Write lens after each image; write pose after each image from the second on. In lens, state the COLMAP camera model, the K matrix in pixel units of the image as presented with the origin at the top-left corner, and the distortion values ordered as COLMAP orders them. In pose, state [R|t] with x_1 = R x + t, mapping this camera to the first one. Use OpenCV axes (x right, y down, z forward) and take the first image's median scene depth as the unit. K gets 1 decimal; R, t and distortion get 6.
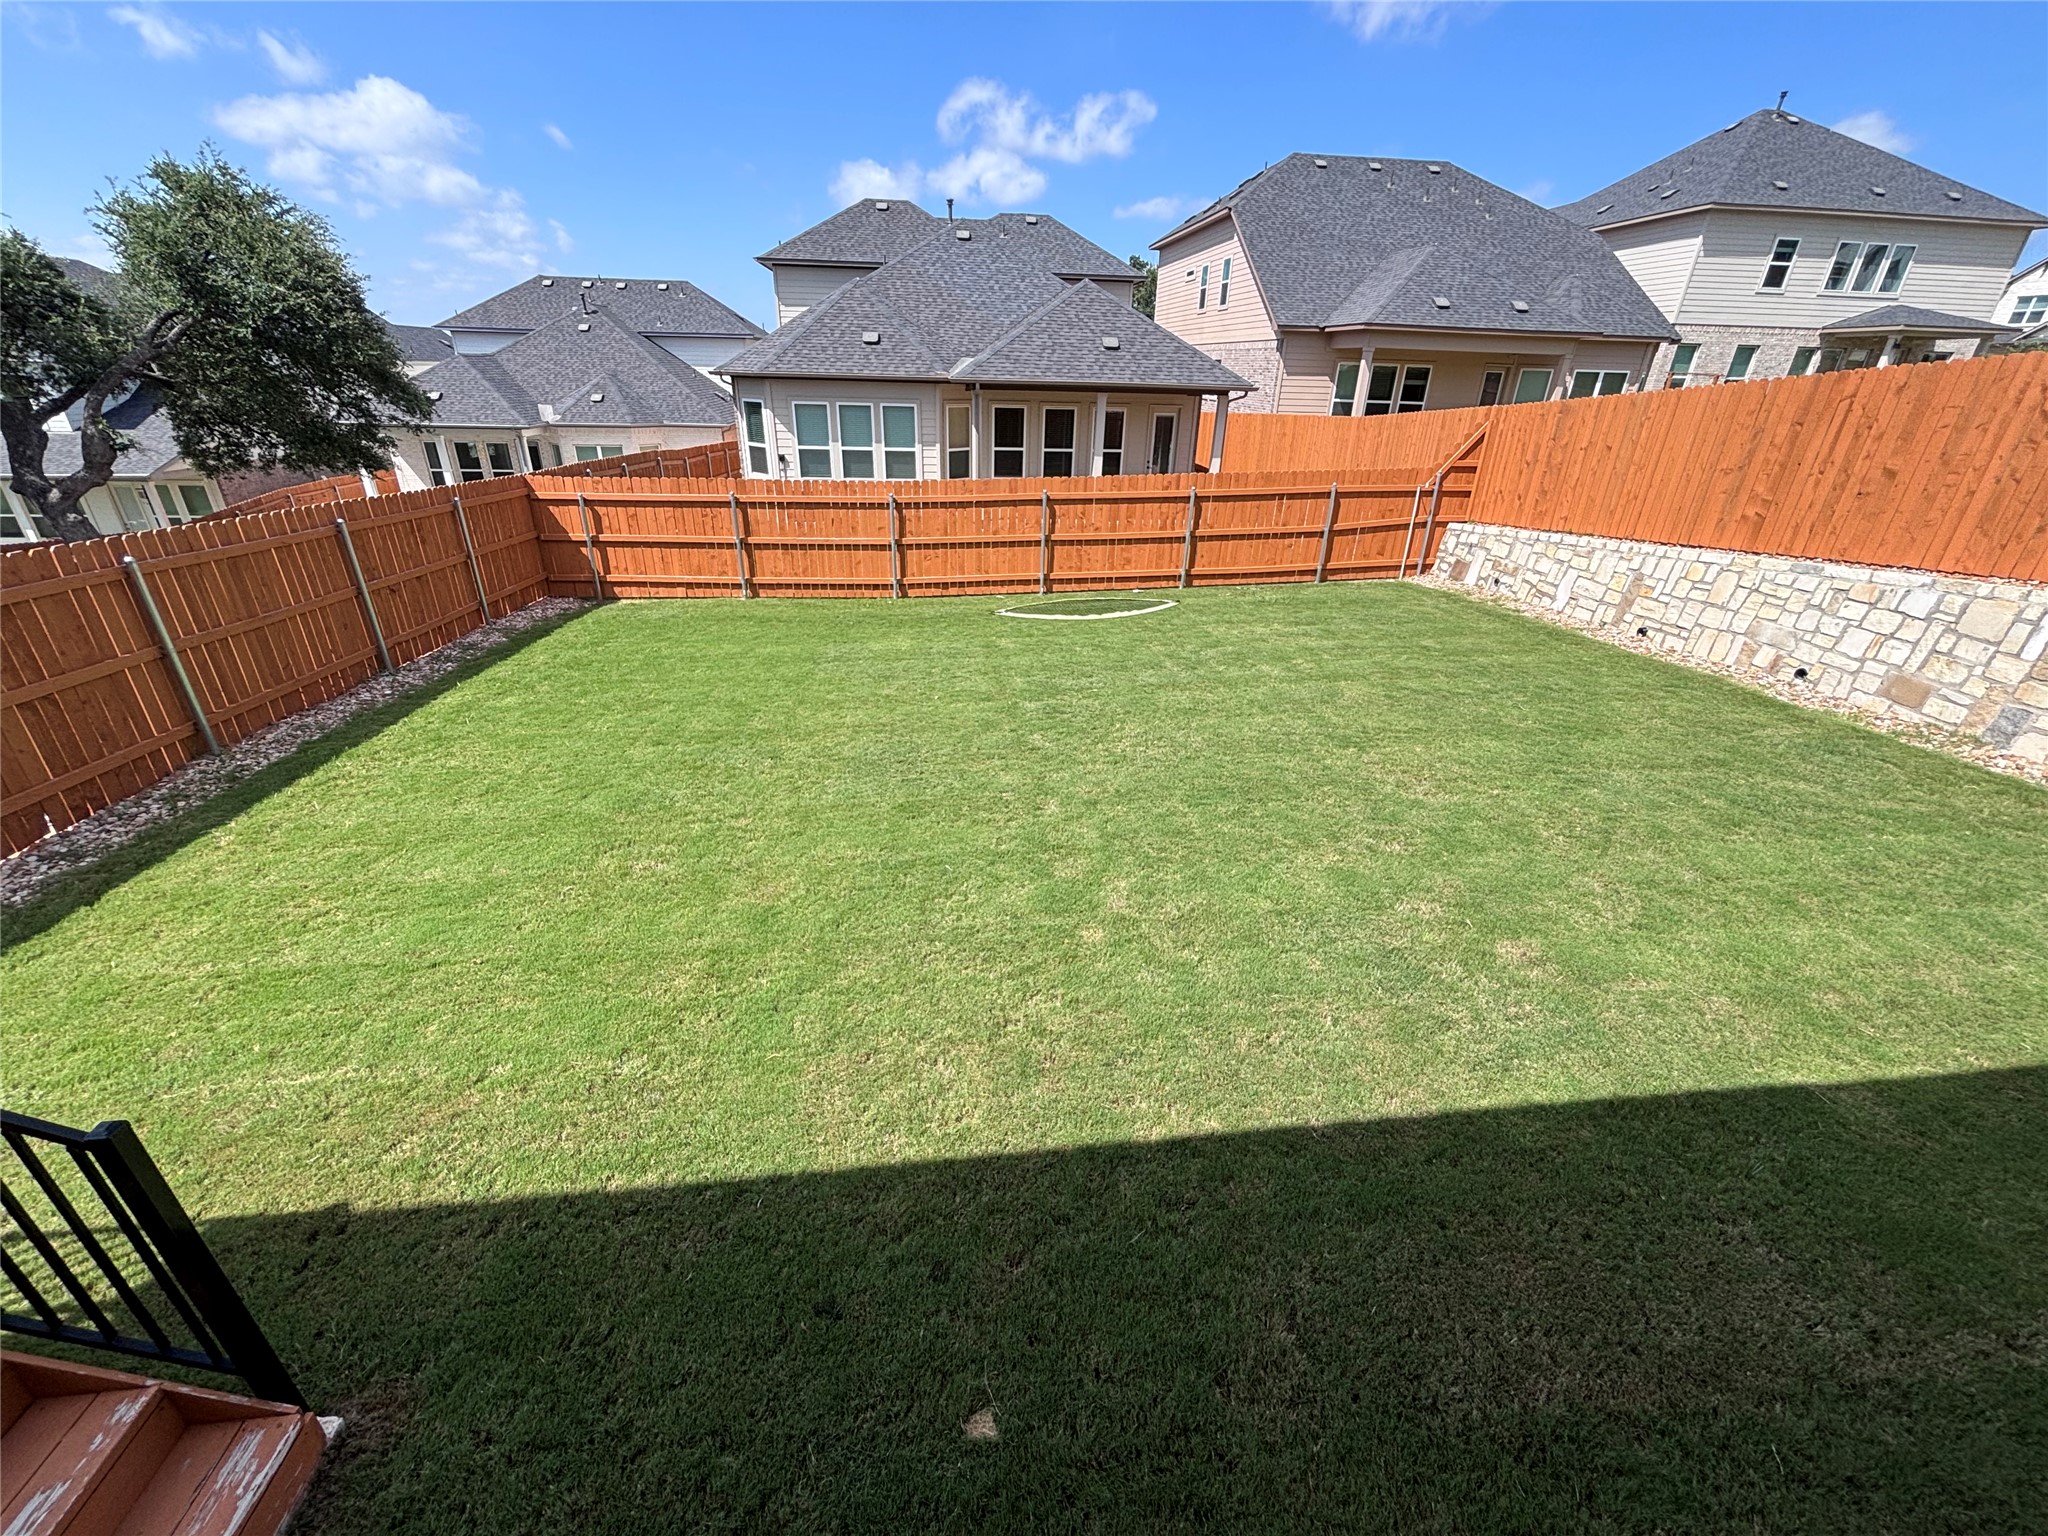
lens RADIAL K [[829.1, 0, 1026.9], [0, 829.1, 752.5], [0, 0, 1]] dist [0.007091, -0.000725]
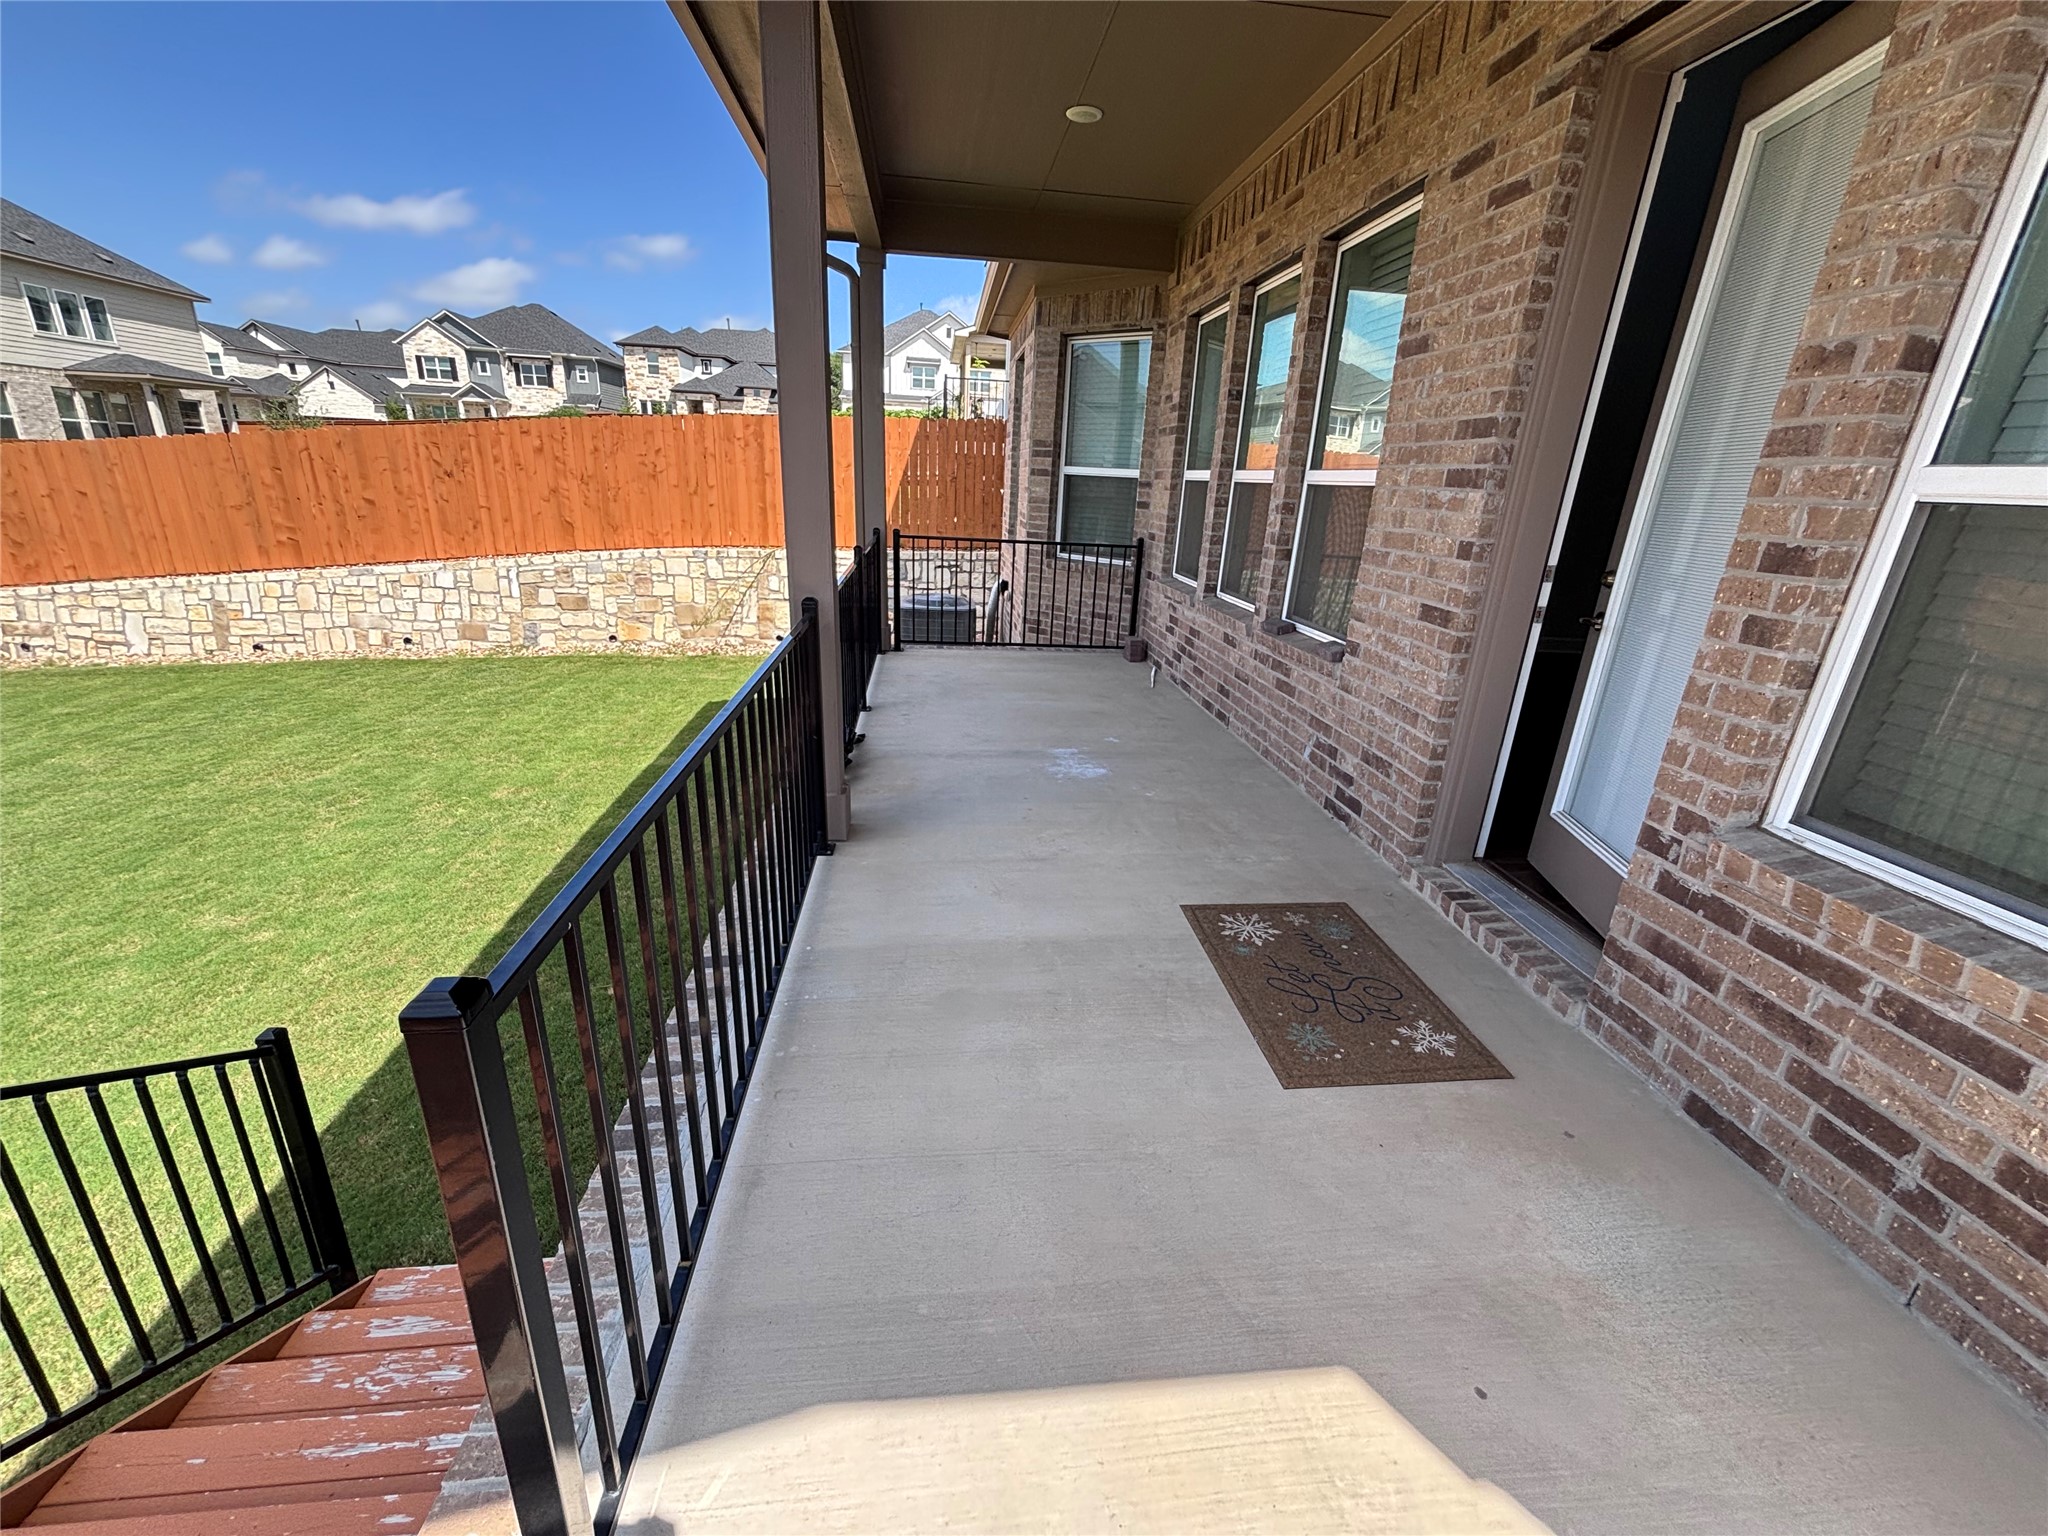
lens RADIAL K [[829.1, 0, 1017.6], [0, 829.1, 764.0], [0, 0, 1]] dist [0.007091, -0.000725]
pose [[0.008271, -0.352321, 0.935843, -0.471320], [0.377703, 0.867647, 0.323309, 0.022234], [-0.925890, 0.350796, 0.140249, -0.092248]]
